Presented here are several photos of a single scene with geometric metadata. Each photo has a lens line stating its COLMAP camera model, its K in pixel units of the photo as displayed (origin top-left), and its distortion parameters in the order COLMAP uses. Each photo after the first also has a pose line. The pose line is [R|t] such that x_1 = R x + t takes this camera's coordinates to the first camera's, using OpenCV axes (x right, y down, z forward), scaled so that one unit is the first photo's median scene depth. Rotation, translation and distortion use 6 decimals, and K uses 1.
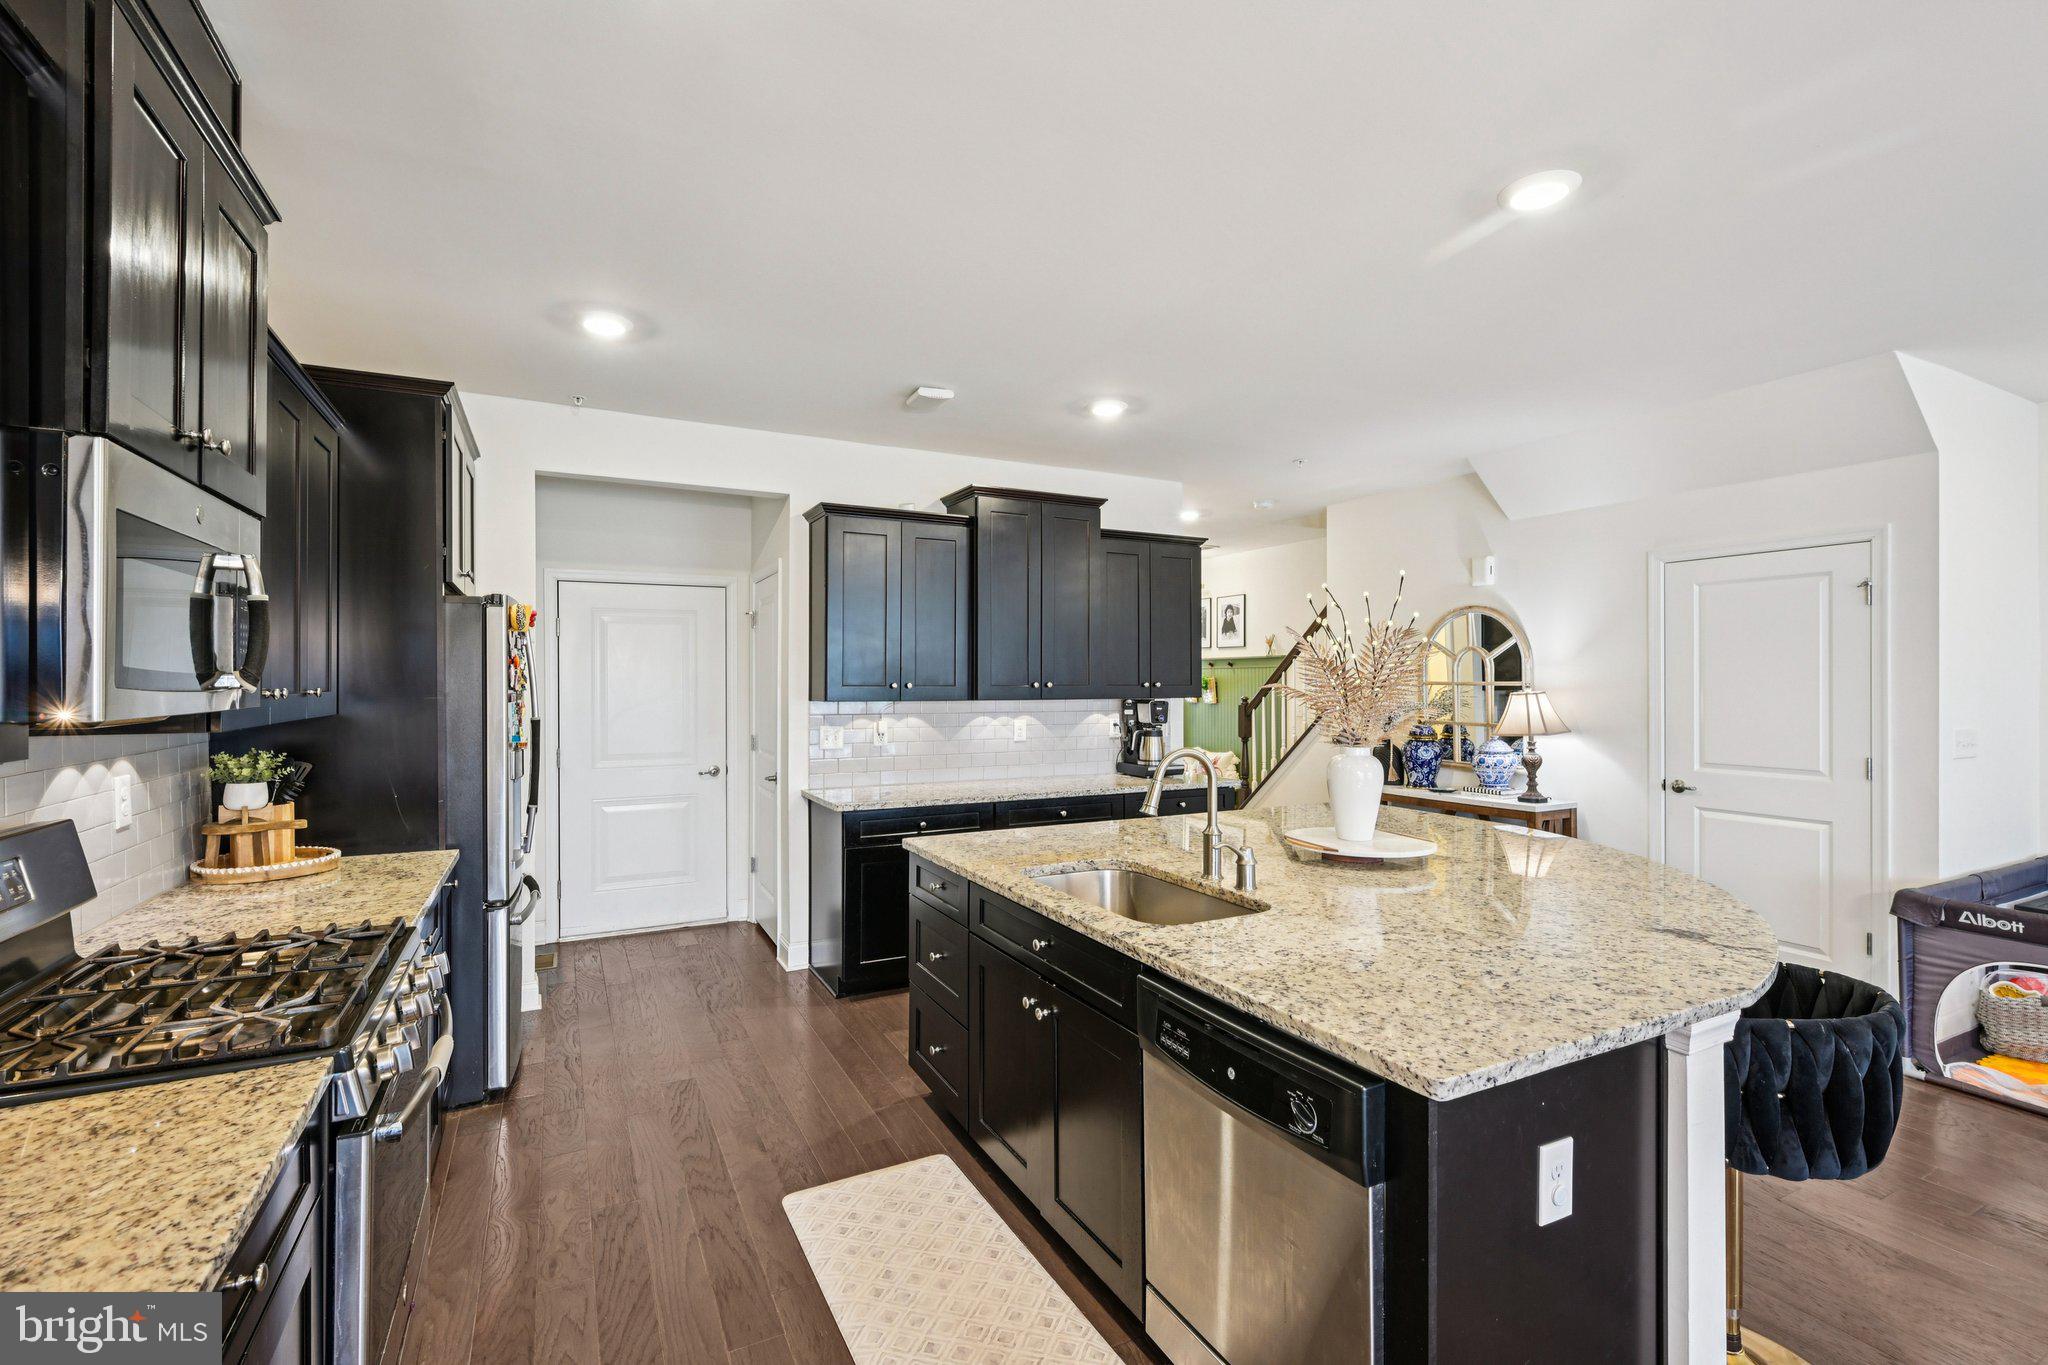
lens RADIAL K [[895.2, 0, 1024.0], [0, 895.2, 682.5], [0, 0, 1]] dist [0.000346, 0.000028]
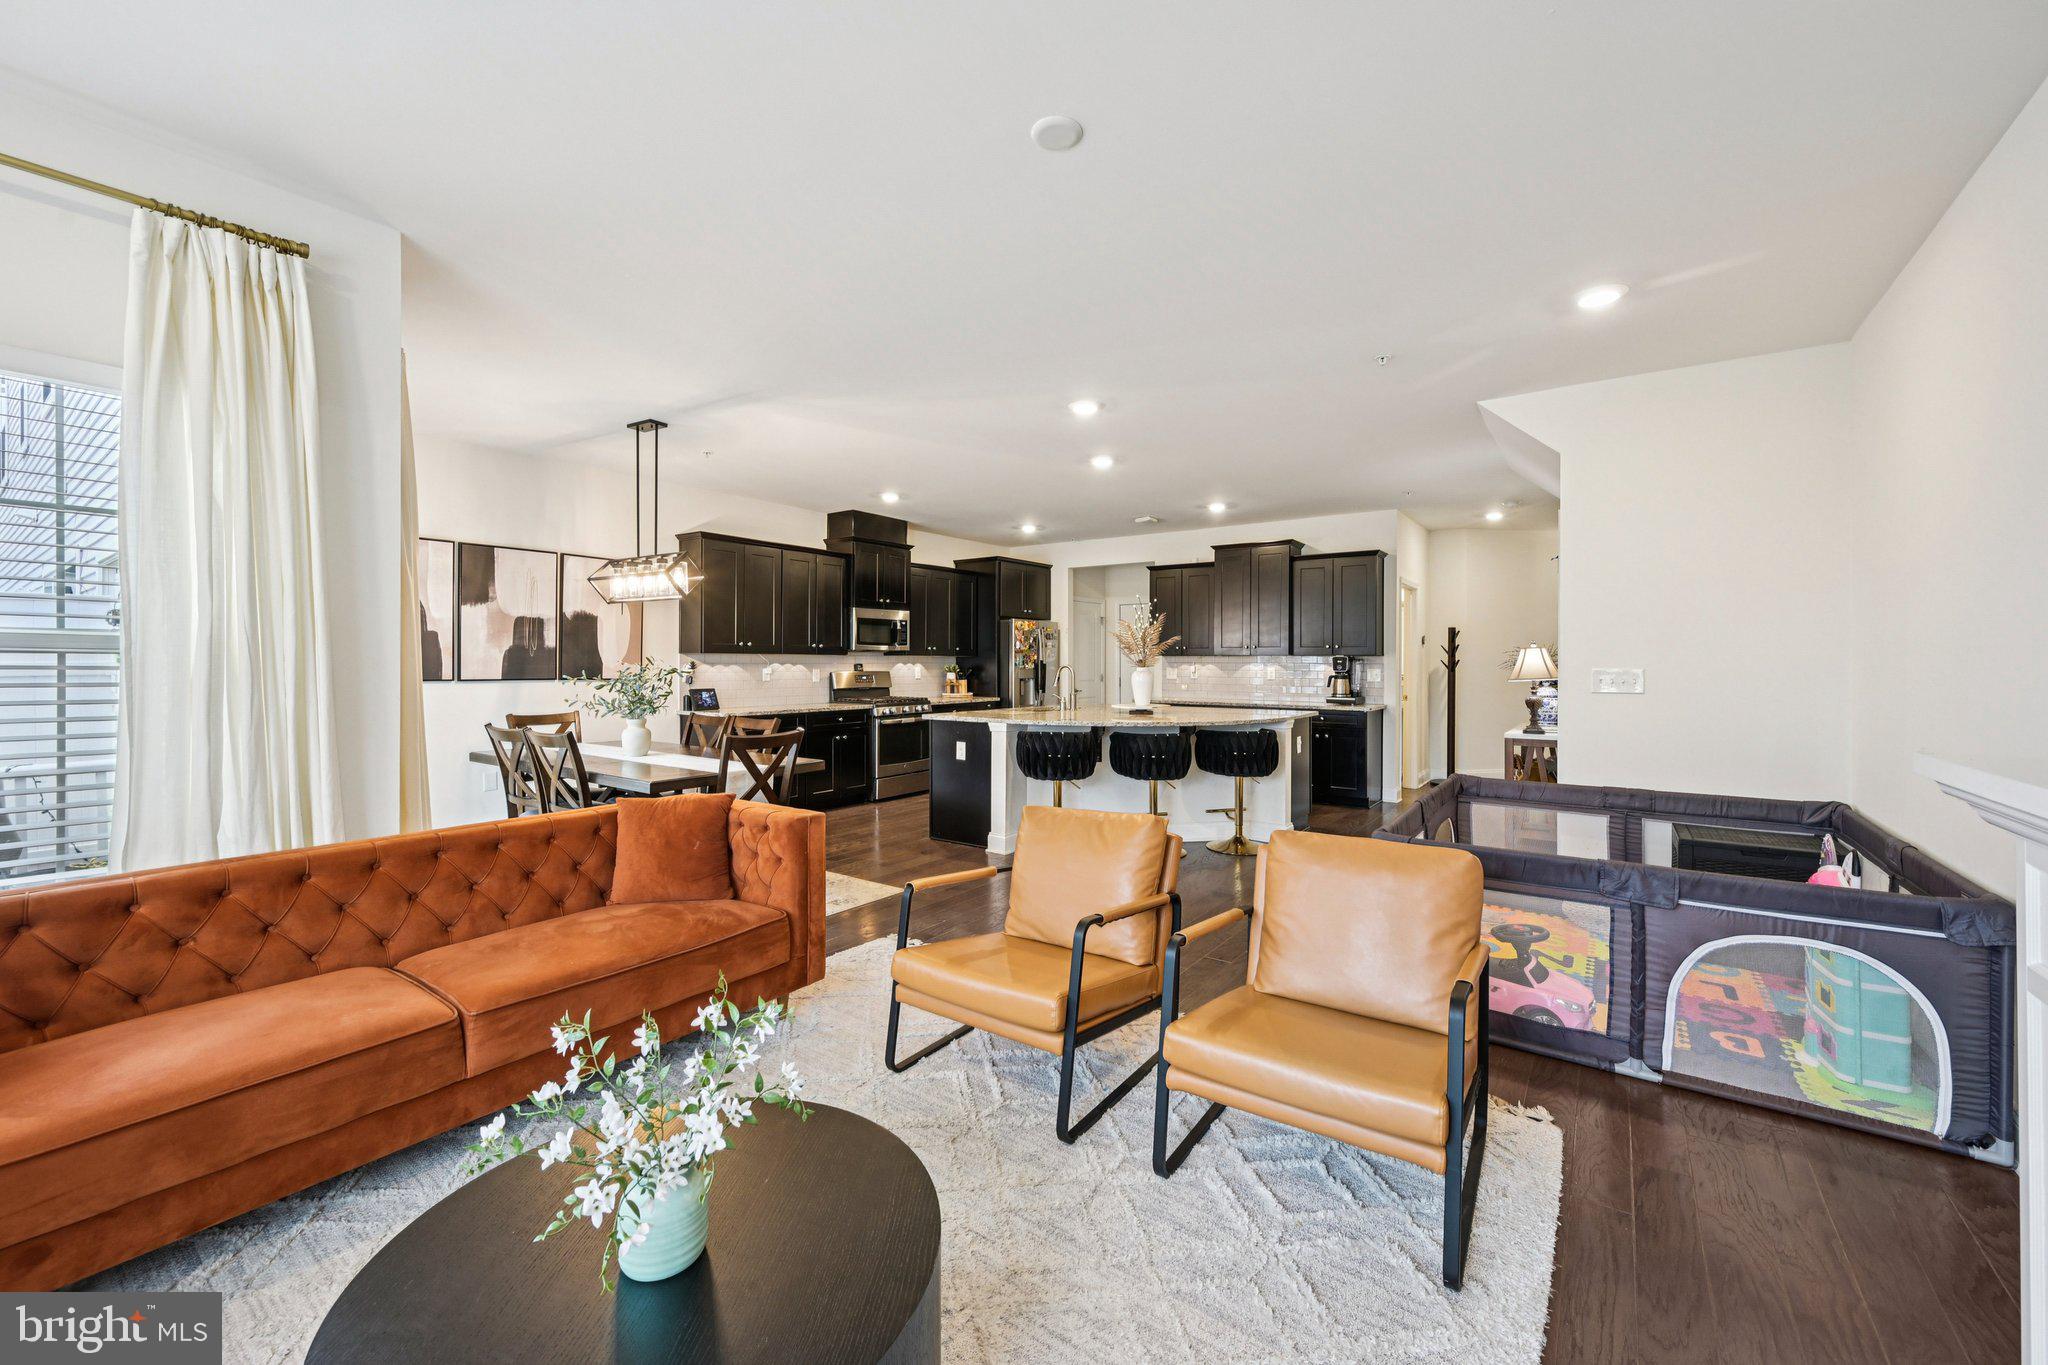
lens RADIAL K [[801.4, 0, 1018.5], [0, 801.4, 659.0], [0, 0, 1]] dist [0.000526, -0.000004]
pose [[0.437997, -0.000915, -0.898976, 1.316302], [-0.001516, 0.999997, -0.001756, 0.031706], [0.898975, 0.002132, 0.437994, -0.150966]]
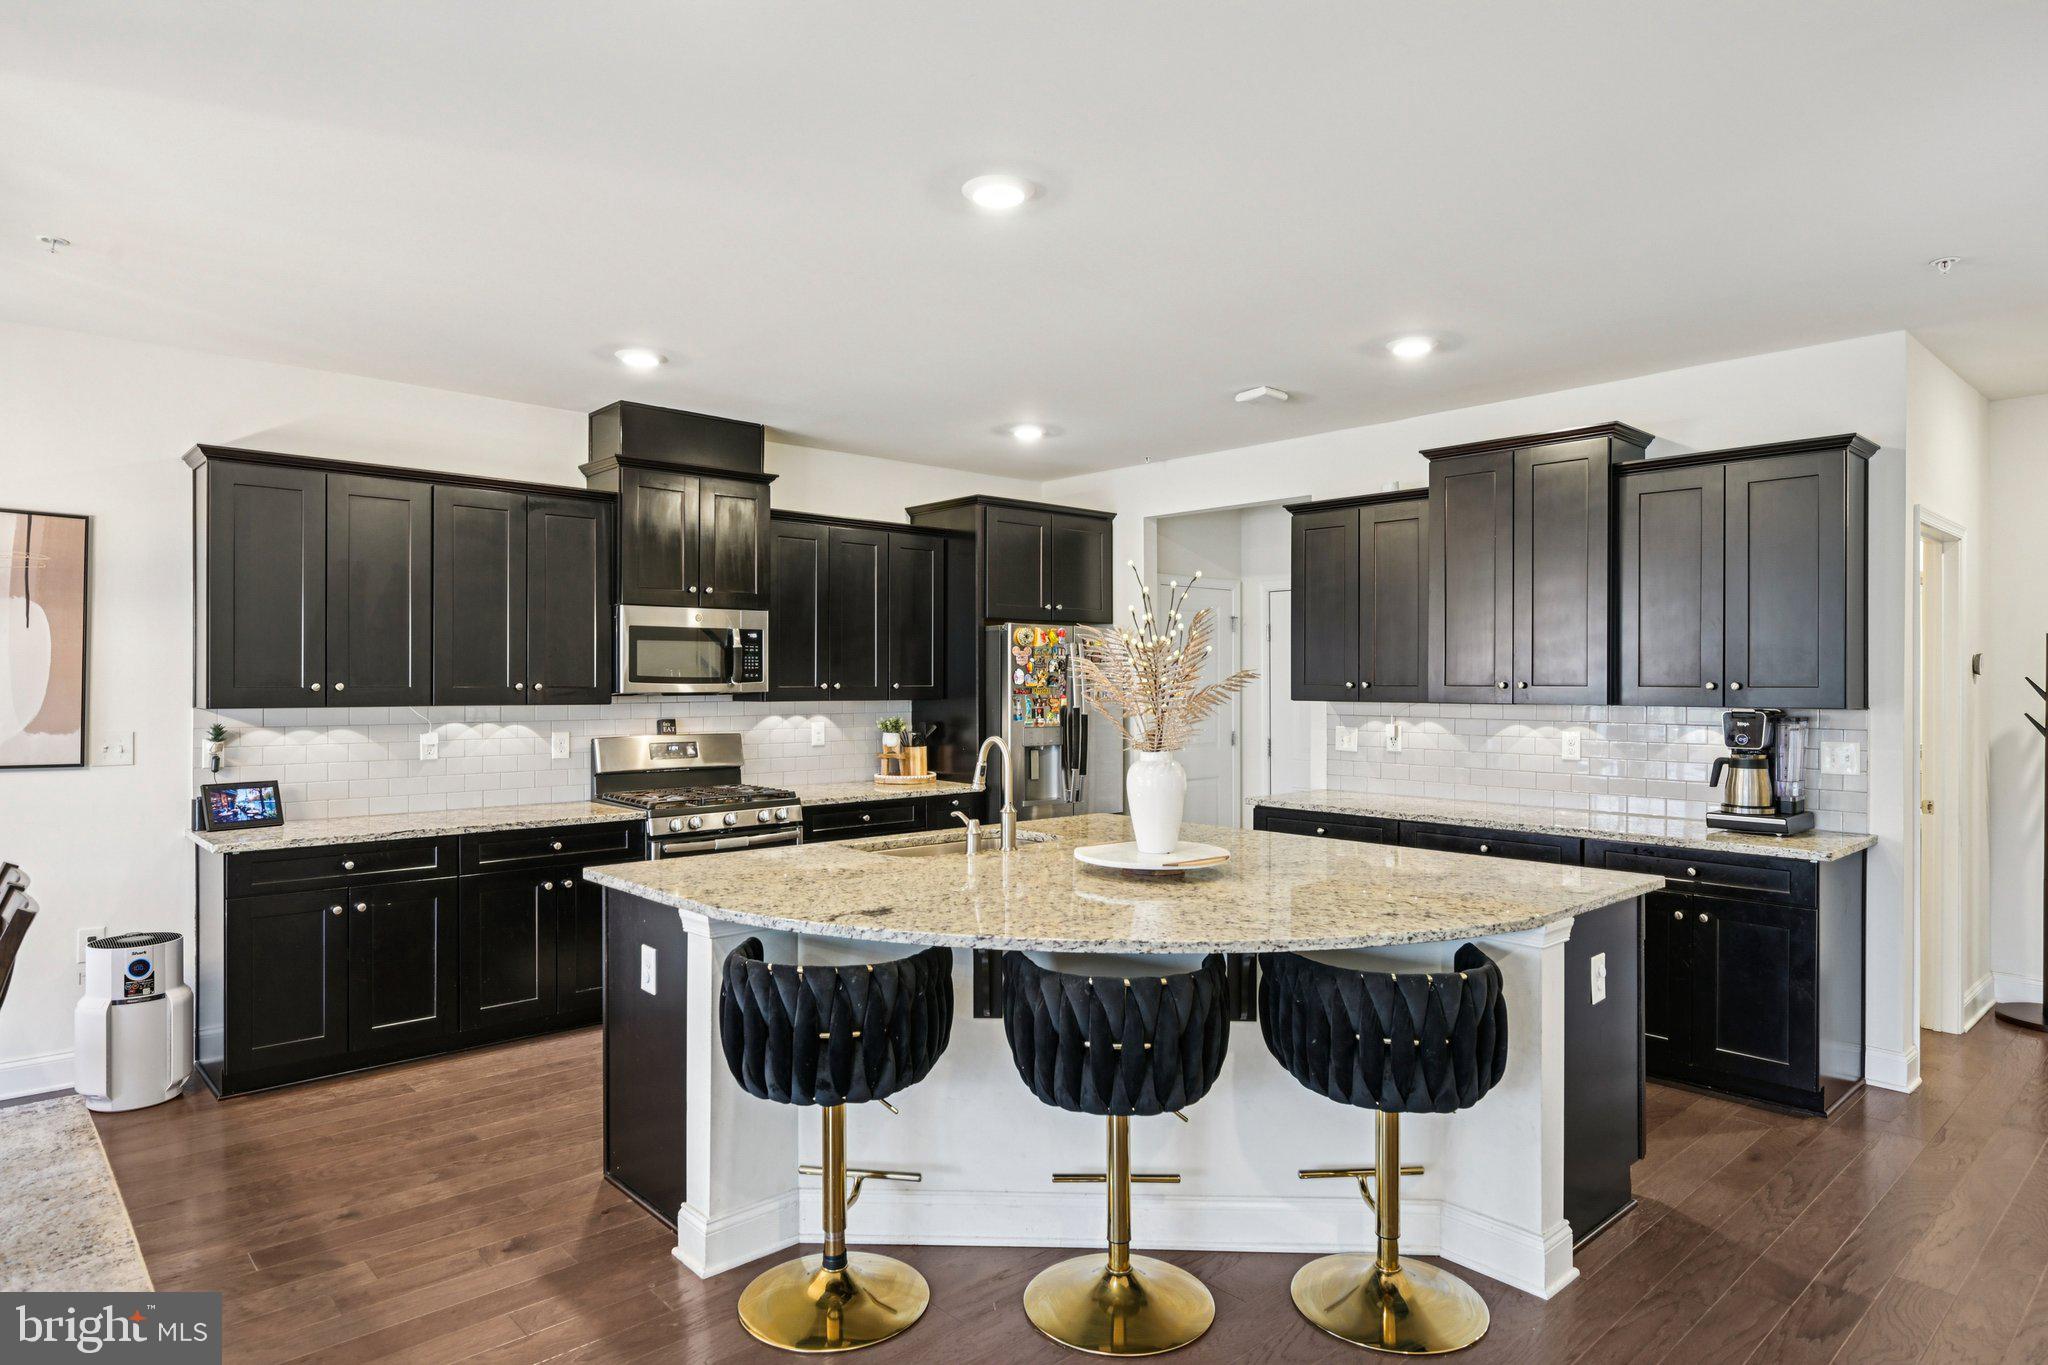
lens RADIAL K [[1169.7, 0, 1024.0], [0, 1169.7, 682.5], [0, 0, 1]] dist [-0.000940, -0.000026]
pose [[0.254513, 0.000948, -0.967069, 0.904880], [0.000675, 0.999999, 0.001158, -0.000652], [0.967069, -0.000947, 0.254512, 0.343841]]
